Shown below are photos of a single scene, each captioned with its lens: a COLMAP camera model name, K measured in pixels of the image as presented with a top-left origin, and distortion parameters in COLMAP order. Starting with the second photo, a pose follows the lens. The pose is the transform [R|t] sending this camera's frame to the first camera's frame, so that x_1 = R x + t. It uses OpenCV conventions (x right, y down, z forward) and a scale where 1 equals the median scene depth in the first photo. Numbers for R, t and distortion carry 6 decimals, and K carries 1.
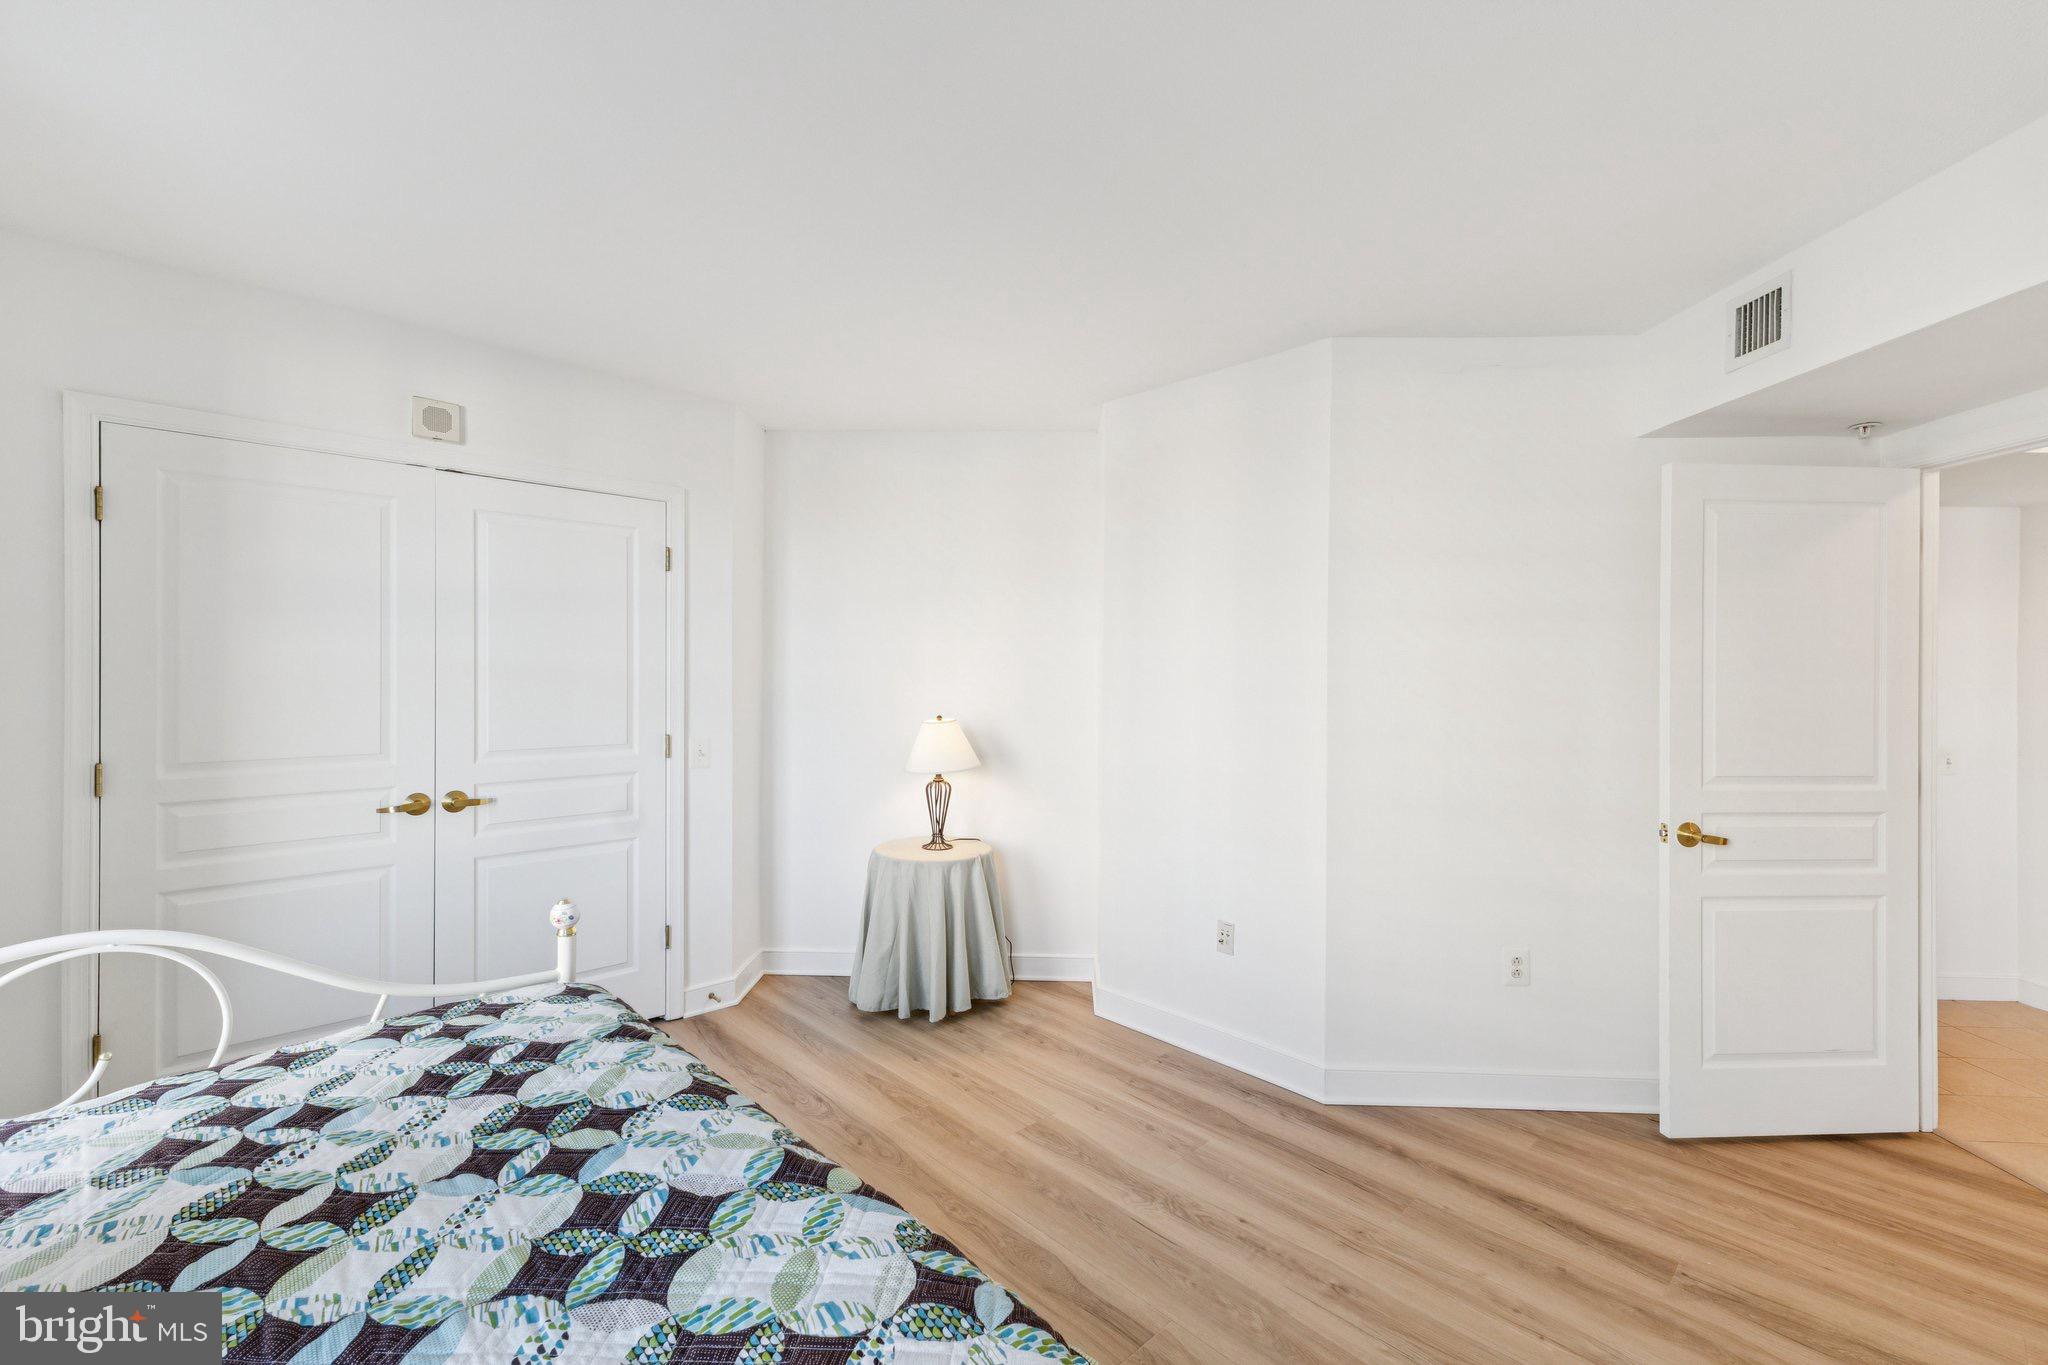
lens RADIAL K [[872.6, 0, 1026.4], [0, 872.6, 685.3], [0, 0, 1]] dist [0.004927, -0.000755]
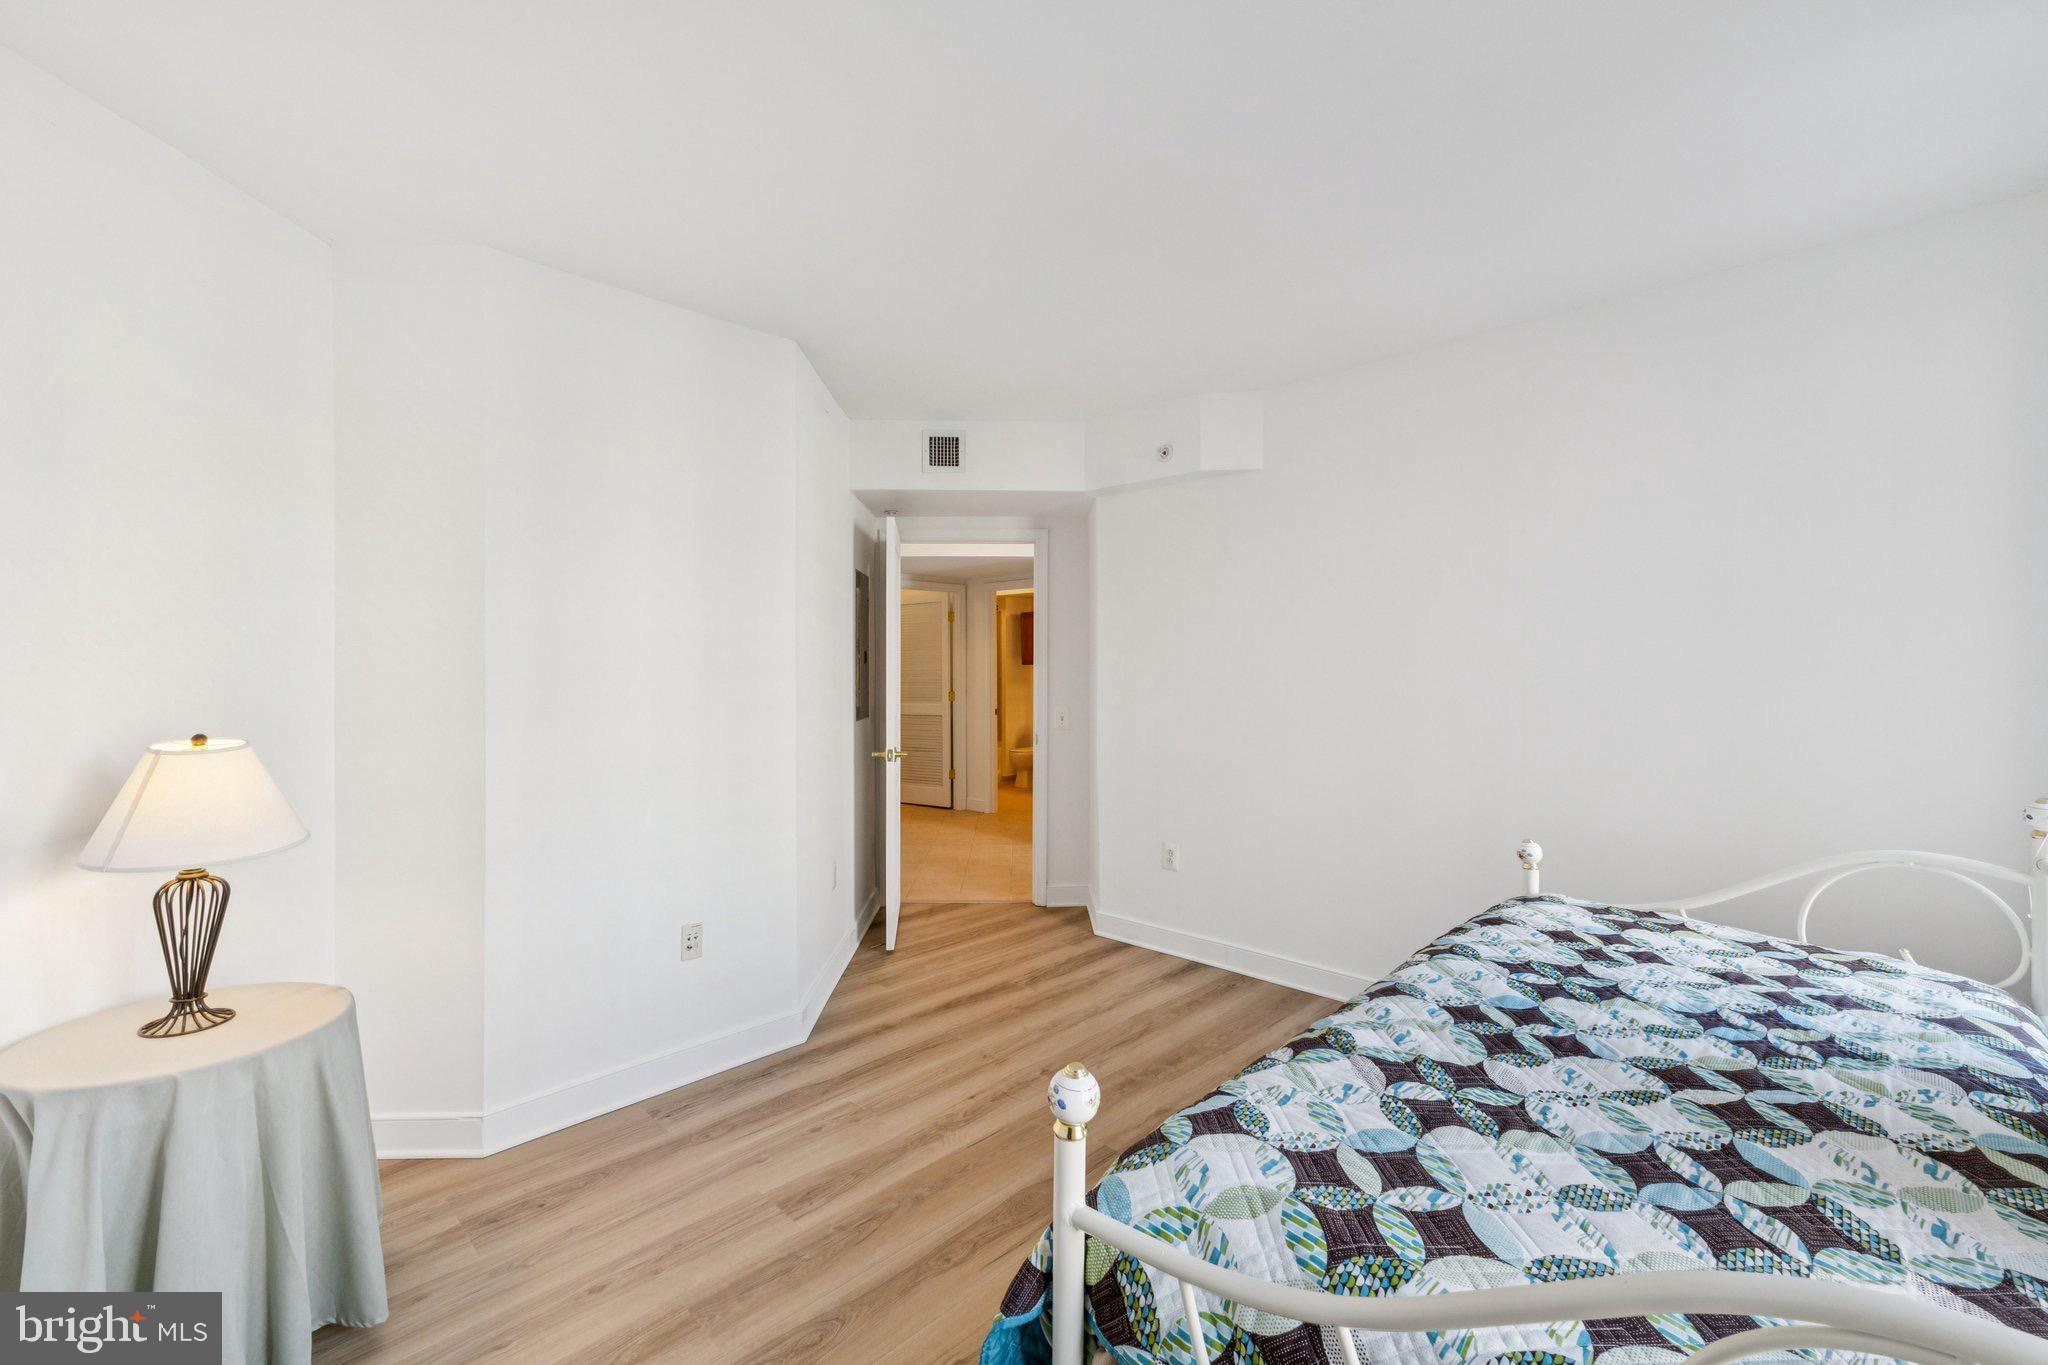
lens RADIAL K [[872.6, 0, 1025.7], [0, 872.6, 668.5], [0, 0, 1]] dist [0.004927, -0.000755]
pose [[-0.041275, -0.012270, 0.999072, -1.209644], [0.011899, 0.999848, 0.012771, -0.002883], [-0.999077, 0.012415, -0.041123, 1.207903]]
